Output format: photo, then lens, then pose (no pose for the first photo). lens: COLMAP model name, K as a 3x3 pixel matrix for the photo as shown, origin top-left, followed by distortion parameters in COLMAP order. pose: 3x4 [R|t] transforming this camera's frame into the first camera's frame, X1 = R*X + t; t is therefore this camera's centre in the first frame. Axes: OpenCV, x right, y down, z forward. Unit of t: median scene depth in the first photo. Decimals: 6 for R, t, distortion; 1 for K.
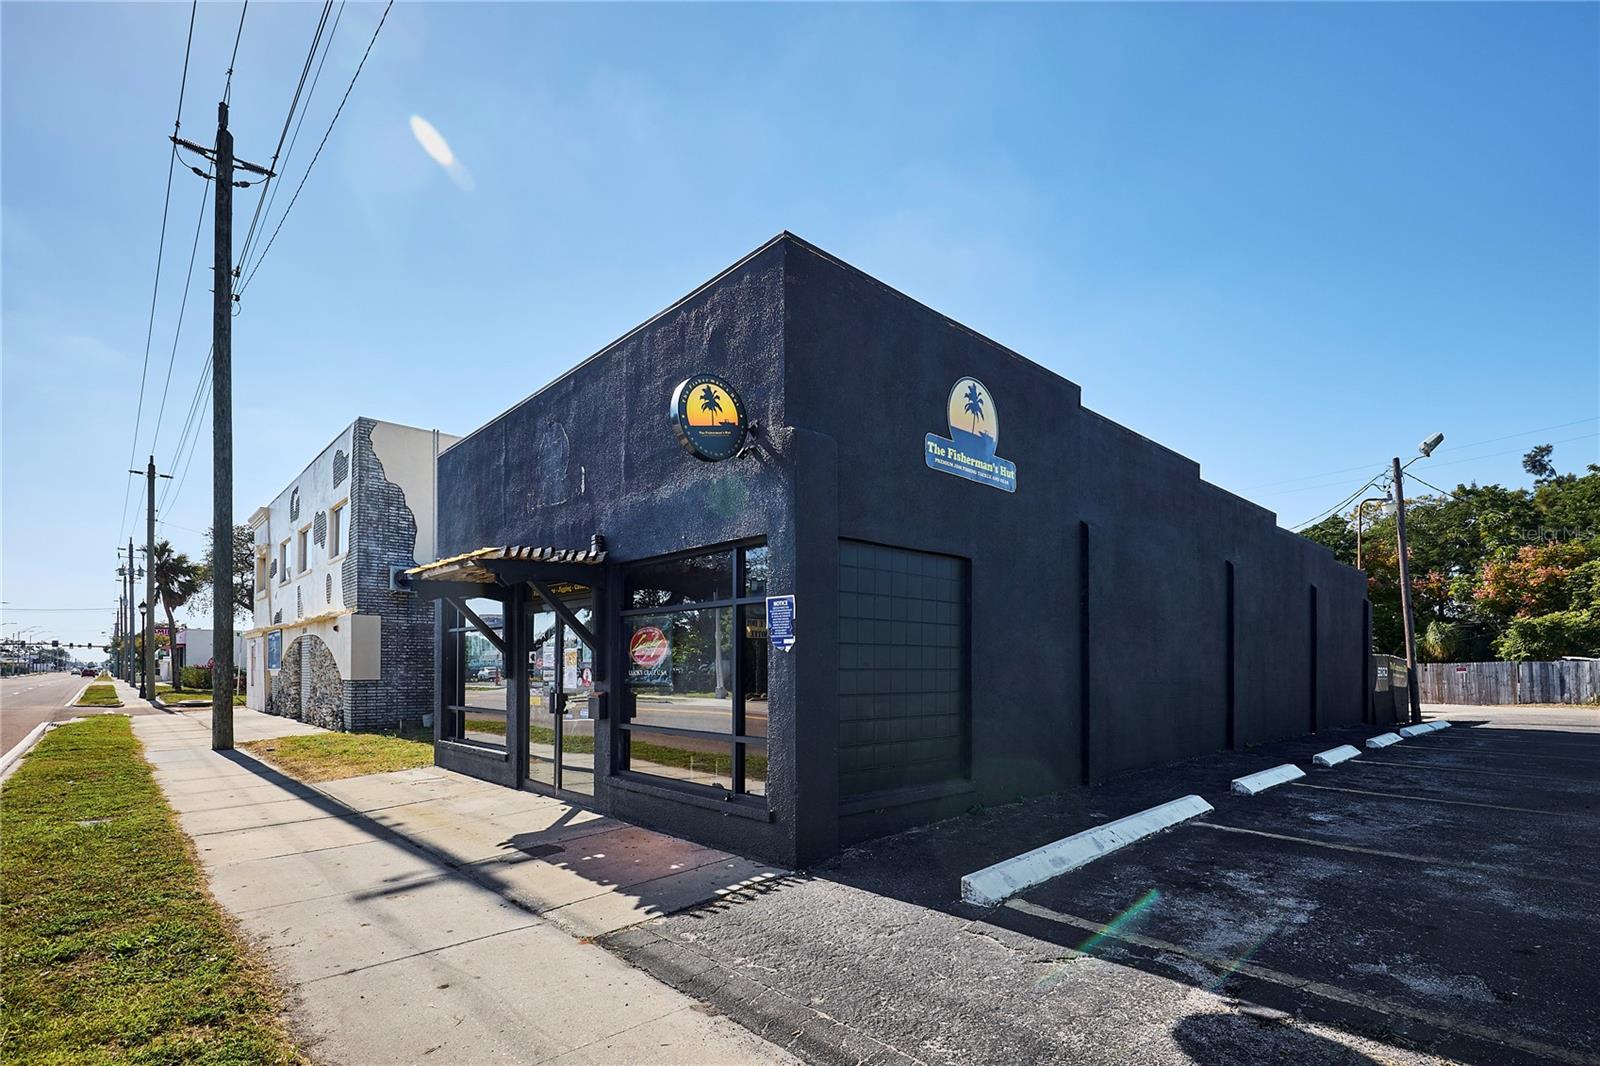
lens RADIAL K [[756.4, 0, 804.8], [0, 756.4, 664.6], [0, 0, 1]] dist [-0.020926, 0.001083]
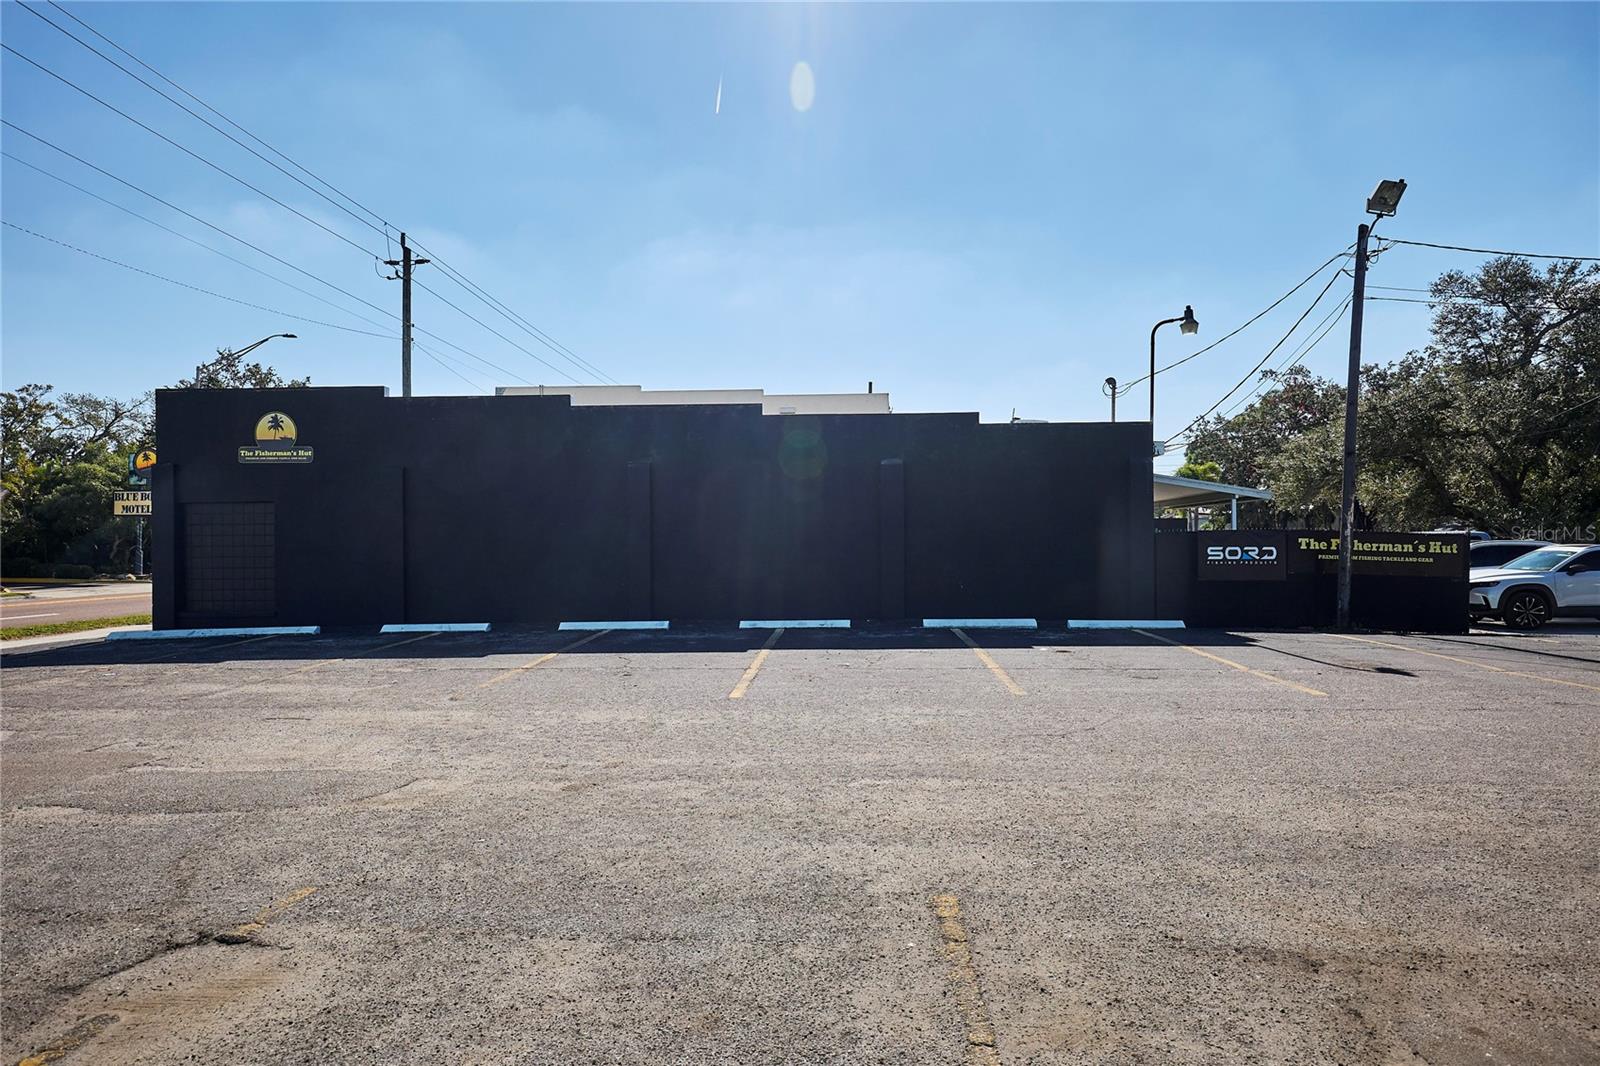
lens RADIAL K [[941.1, 0, 808.7], [0, 941.1, 500.4], [0, 0, 1]] dist [0.000554, -0.008353]
pose [[0.695313, -0.037170, -0.717745, 1.217654], [0.010110, 0.999069, -0.041946, -0.010302], [0.718636, 0.021909, 0.695041, 0.116314]]
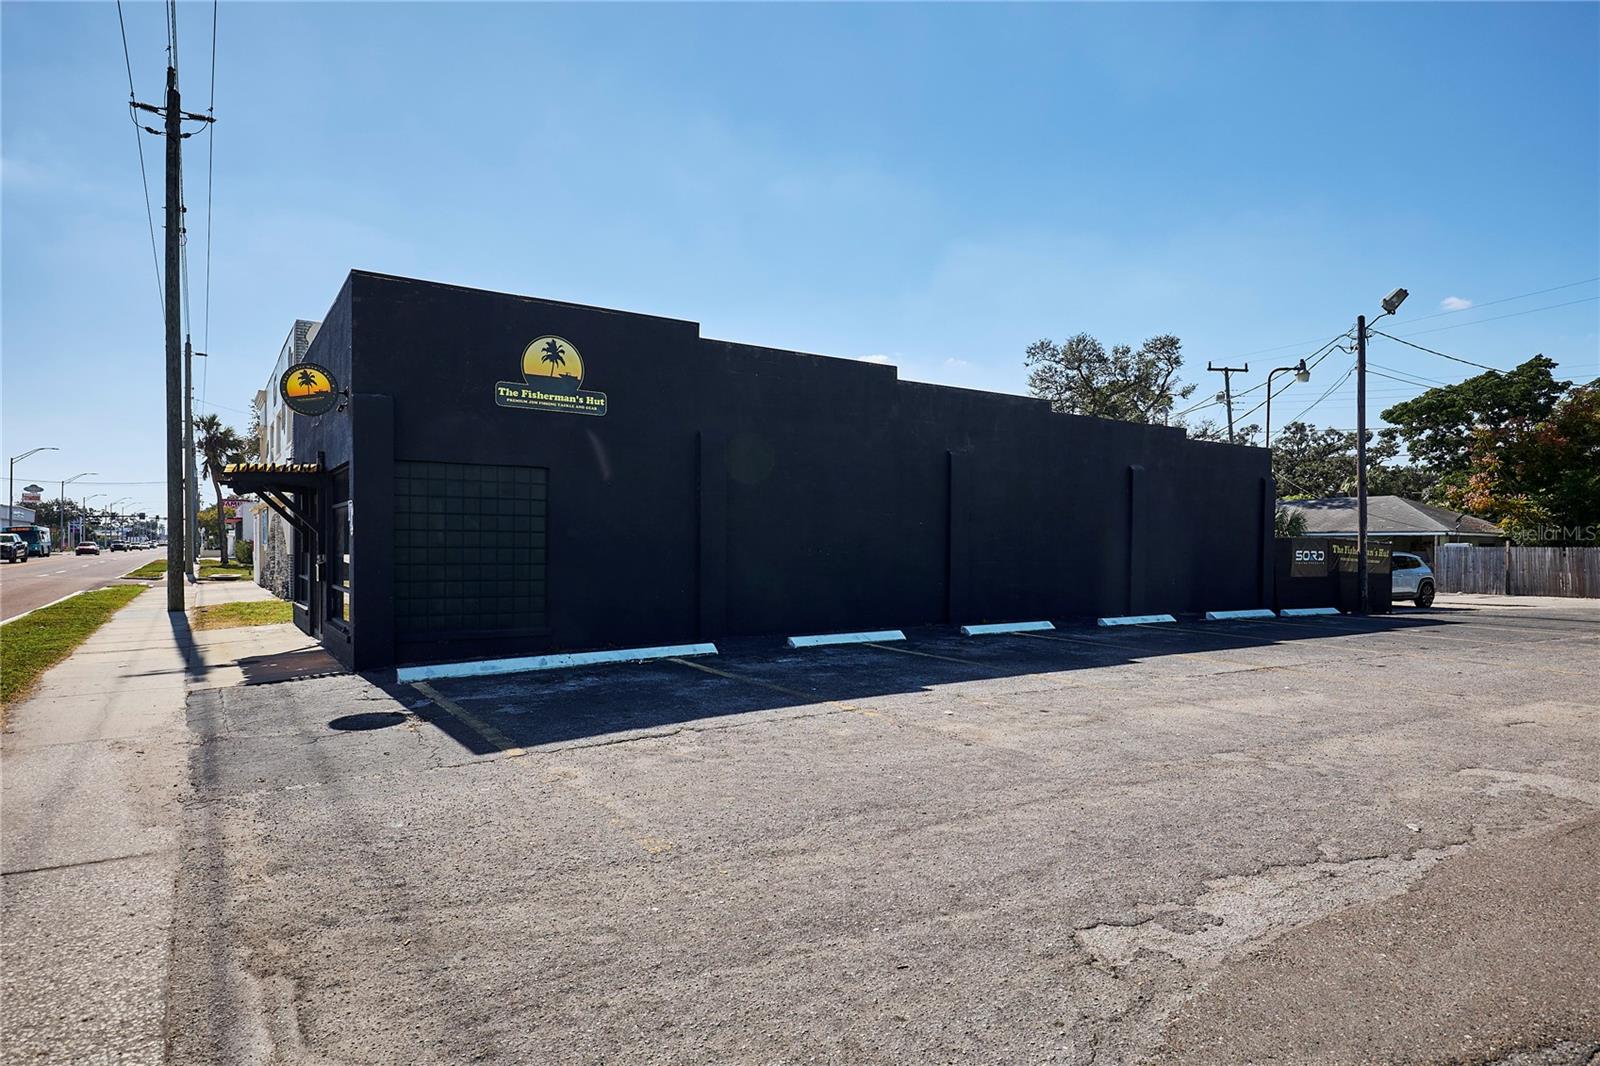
lens RADIAL K [[941.1, 0, 794.5], [0, 941.1, 553.9], [0, 0, 1]] dist [0.000554, -0.008353]
pose [[0.982296, 0.011105, -0.187009, 0.398151], [-0.009341, 0.999903, 0.010312, -0.002179], [0.187105, -0.008383, 0.982304, -0.244018]]
